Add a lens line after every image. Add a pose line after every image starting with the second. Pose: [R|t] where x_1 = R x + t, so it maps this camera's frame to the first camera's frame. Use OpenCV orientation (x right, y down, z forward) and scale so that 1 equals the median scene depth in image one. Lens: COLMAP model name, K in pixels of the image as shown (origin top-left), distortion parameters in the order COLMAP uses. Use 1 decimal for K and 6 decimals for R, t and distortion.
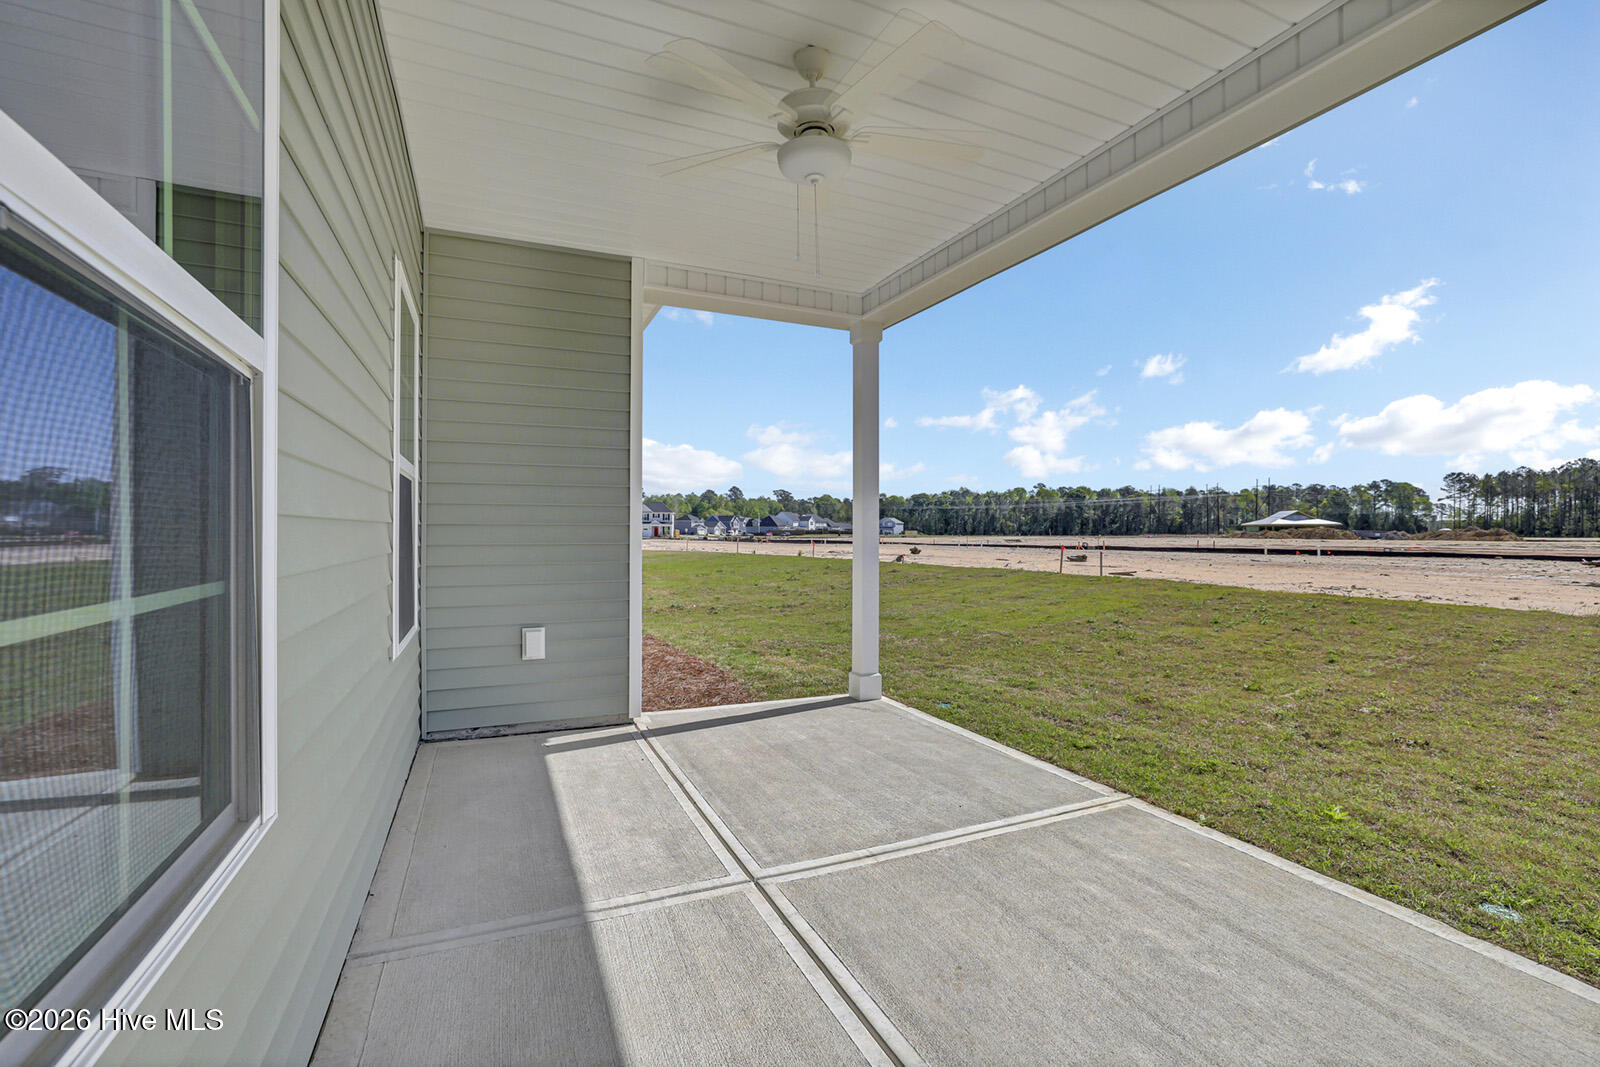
lens RADIAL K [[691.3, 0, 799.0], [0, 691.3, 528.2], [0, 0, 1]] dist [-0.000531, -0.000177]
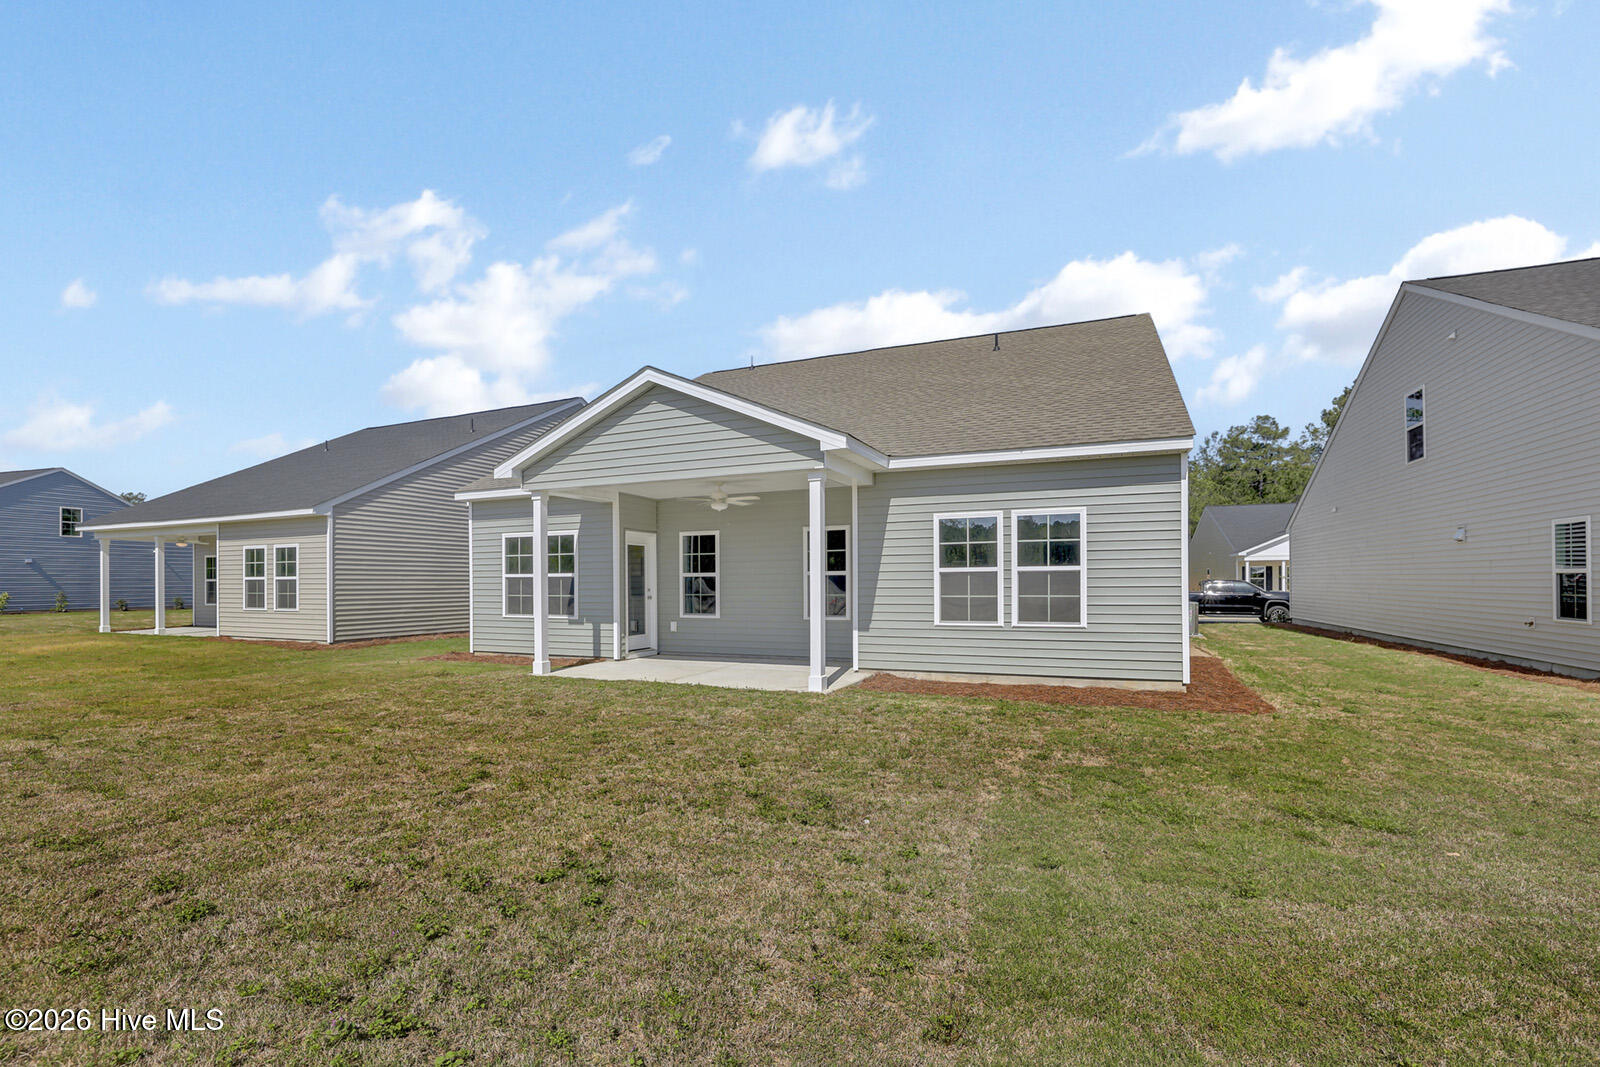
lens RADIAL K [[691.3, 0, 799.9], [0, 691.3, 538.3], [0, 0, 1]] dist [-0.000531, -0.000177]
pose [[0.751597, -0.007866, 0.659576, 0.271285], [0.017606, 0.999812, -0.008139, -0.017886], [-0.659388, 0.017729, 0.751594, 0.713096]]
